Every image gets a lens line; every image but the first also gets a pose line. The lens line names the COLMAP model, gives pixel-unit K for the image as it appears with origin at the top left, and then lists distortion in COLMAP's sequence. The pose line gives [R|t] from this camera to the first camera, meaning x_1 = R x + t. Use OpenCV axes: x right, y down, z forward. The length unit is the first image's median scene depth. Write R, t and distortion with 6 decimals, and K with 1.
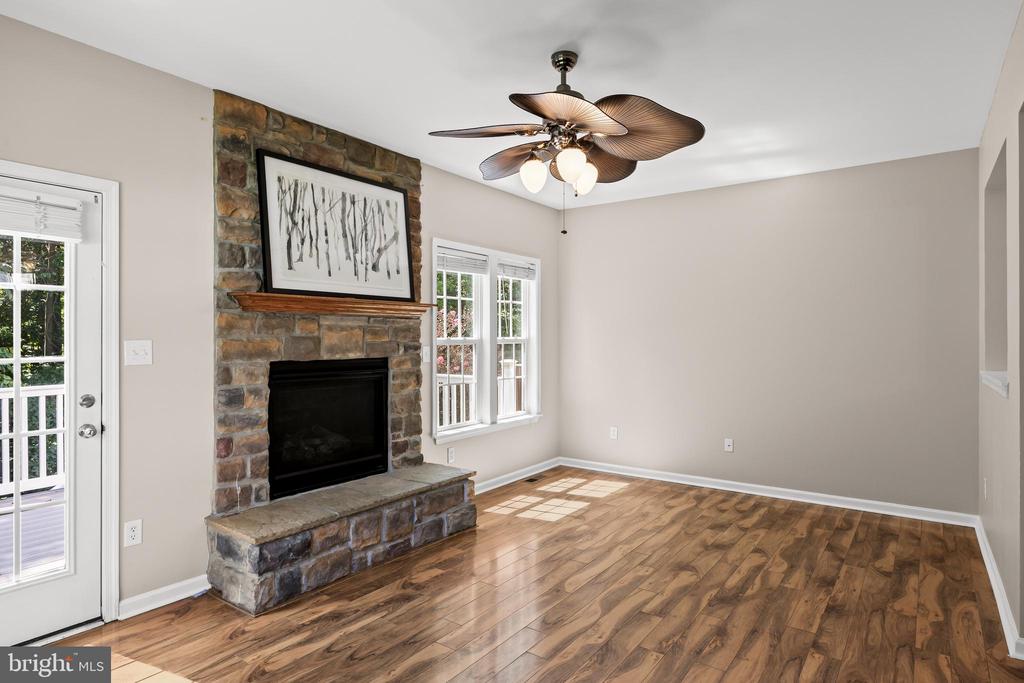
lens RADIAL K [[579.7, 0, 506.5], [0, 579.7, 338.6], [0, 0, 1]] dist [-0.000984, 0.000359]
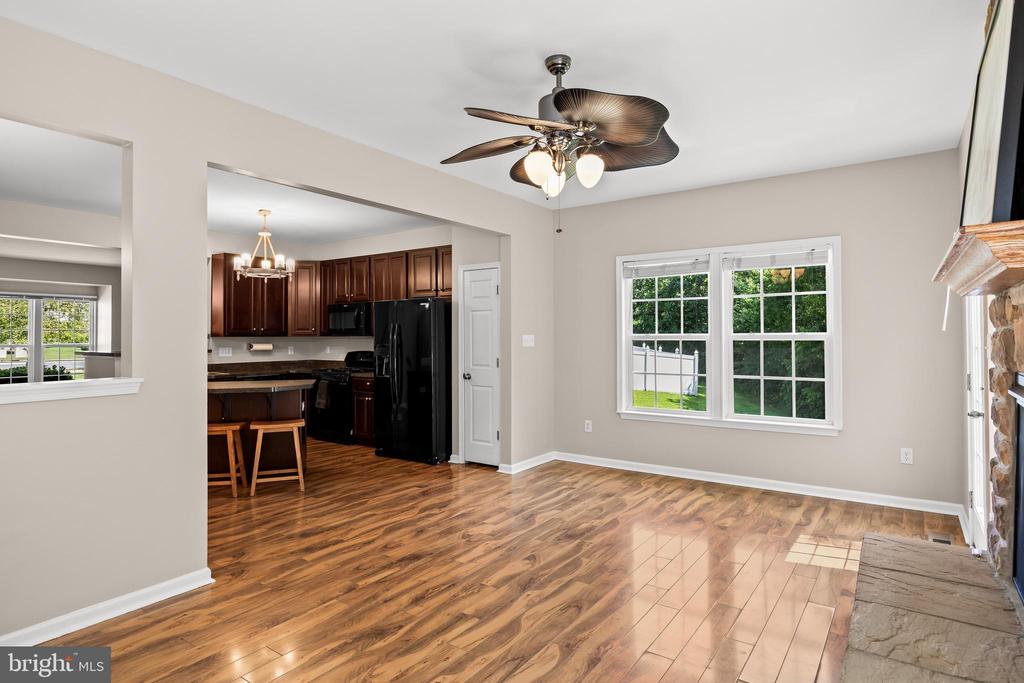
lens RADIAL K [[556.4, 0, 513.3], [0, 556.4, 336.3], [0, 0, 1]] dist [-0.002641, -0.000735]
pose [[-0.999740, 0.002181, -0.022680, 0.166142], [0.002138, 0.999996, 0.001911, 0.000874], [0.022684, 0.001862, -0.999741, 1.619134]]
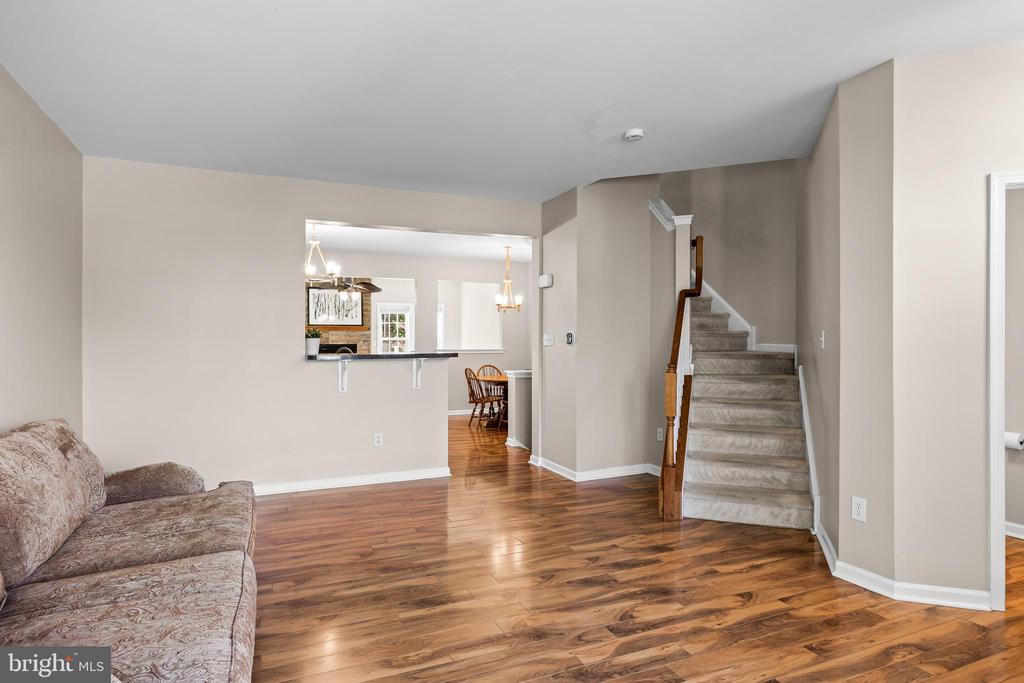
lens RADIAL K [[579.7, 0, 506.5], [0, 579.7, 338.6], [0, 0, 1]] dist [-0.000984, 0.000359]
pose [[0.864228, -0.002897, -0.503092, 2.485924], [0.000692, 0.999989, -0.004569, 0.022235], [0.503100, 0.003601, 0.864221, -1.538342]]
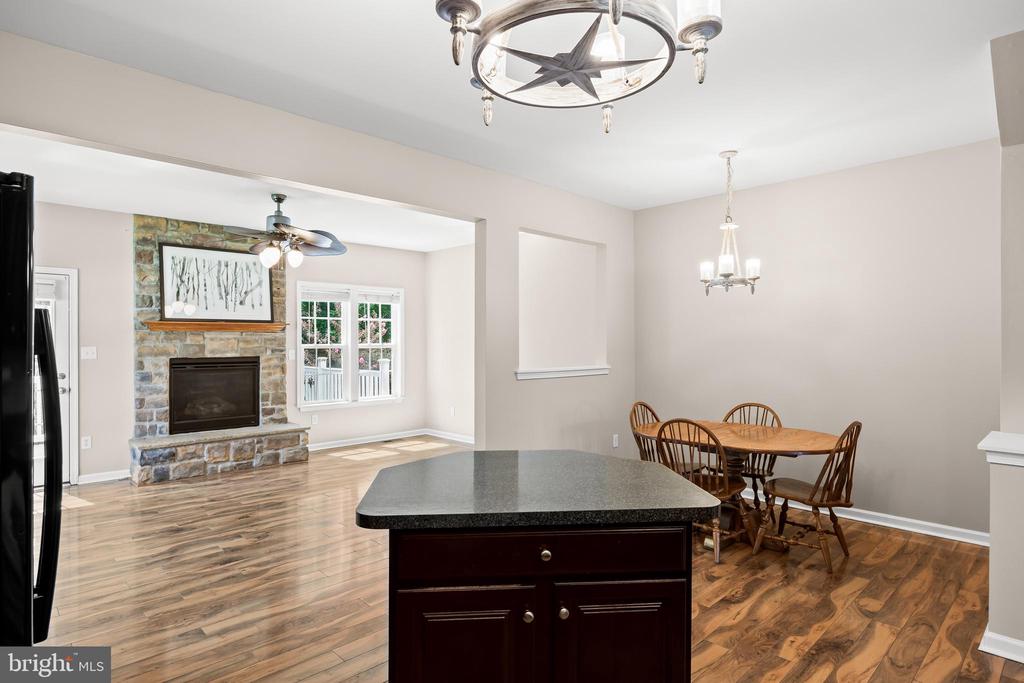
lens RADIAL K [[562.3, 0, 512.0], [0, 562.3, 341.5], [0, 0, 1]] dist [-0.006991, -0.001137]
pose [[0.985639, -0.004800, -0.168799, 0.947270], [0.004412, 0.999987, -0.002671, -0.002825], [0.168809, 0.001888, 0.985647, -0.551133]]
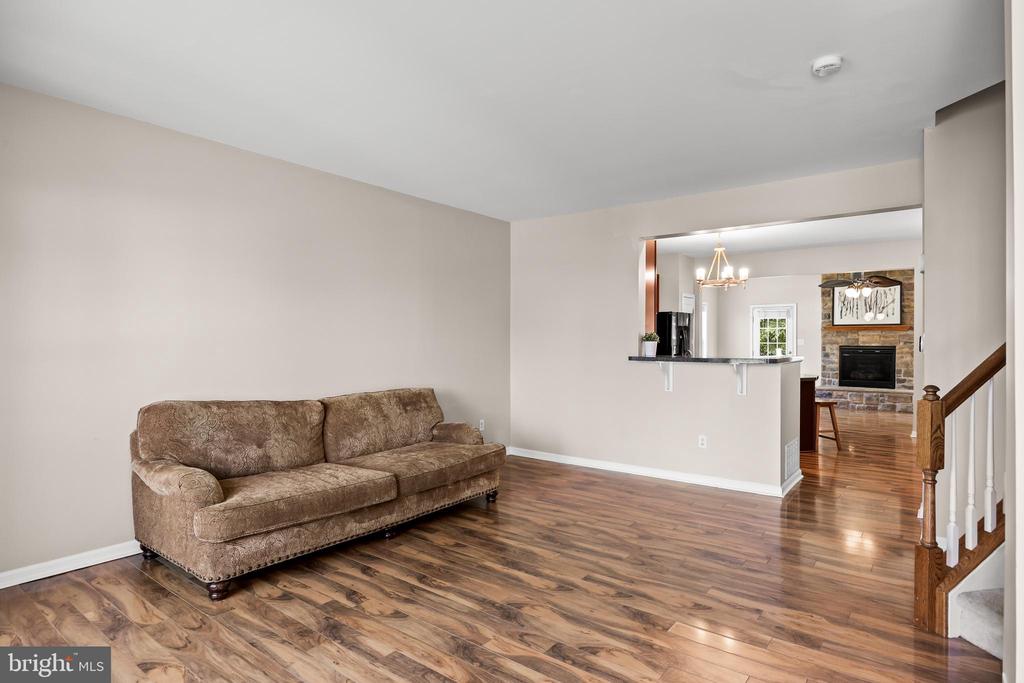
lens RADIAL K [[556.4, 0, 513.3], [0, 556.4, 336.3], [0, 0, 1]] dist [-0.002641, -0.000735]
pose [[-0.026197, -0.005826, -0.999640, 2.937426], [-0.002225, 0.999981, -0.005769, 0.007952], [0.999654, 0.002073, -0.026209, -0.843529]]
